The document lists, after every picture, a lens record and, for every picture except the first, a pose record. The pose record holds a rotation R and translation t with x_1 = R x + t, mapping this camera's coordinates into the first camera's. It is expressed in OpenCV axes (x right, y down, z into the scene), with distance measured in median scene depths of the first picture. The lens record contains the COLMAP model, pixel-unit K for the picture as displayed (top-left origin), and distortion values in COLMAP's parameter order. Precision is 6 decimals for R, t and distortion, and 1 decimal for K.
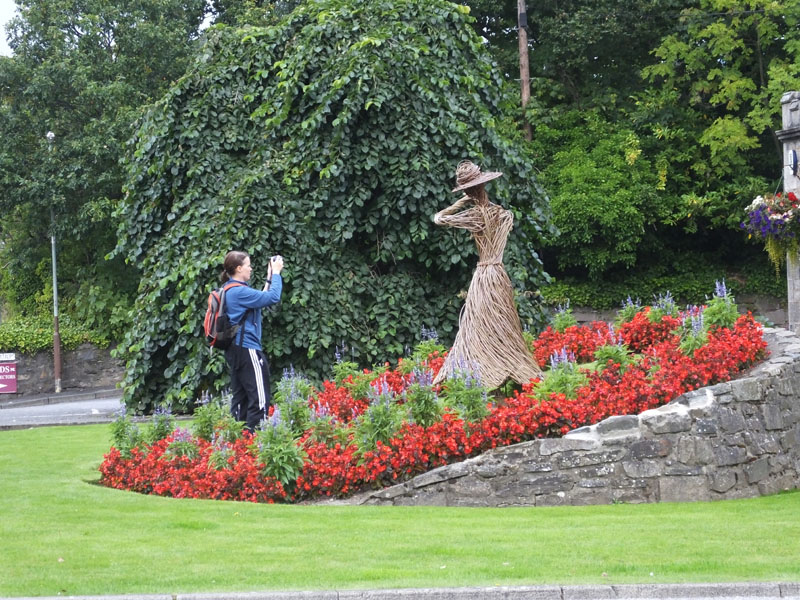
lens RADIAL K [[2211.7, 0, 399.5], [0, 2211.7, 299.3], [0, 0, 1]] dist [0.184303, 0.000000]
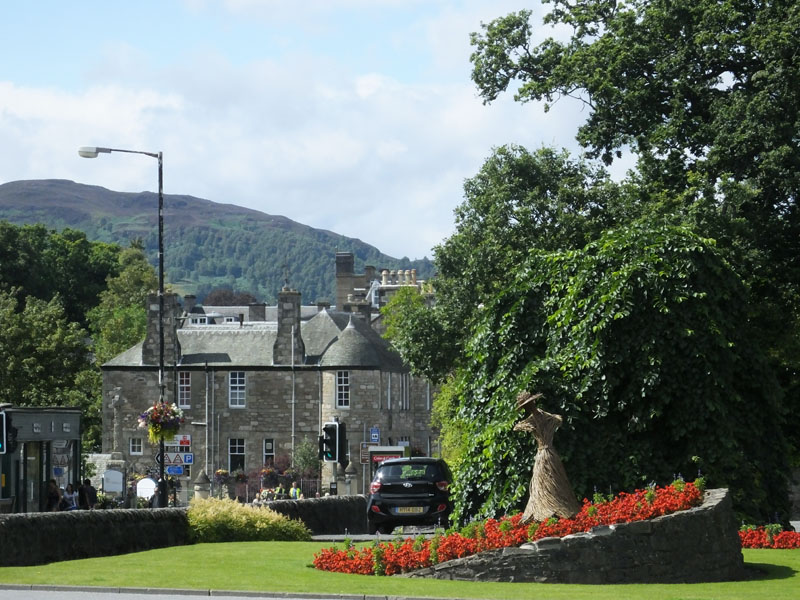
lens RADIAL K [[2669.9, 0, 400.1], [0, 2669.9, 300.4], [0, 0, 1]] dist [-0.641438, 0.000000]
pose [[0.960157, 0.026703, -0.278182, 0.309596], [-0.039443, 0.998409, -0.040300, -0.026363], [0.276663, 0.049667, 0.959683, -0.607162]]
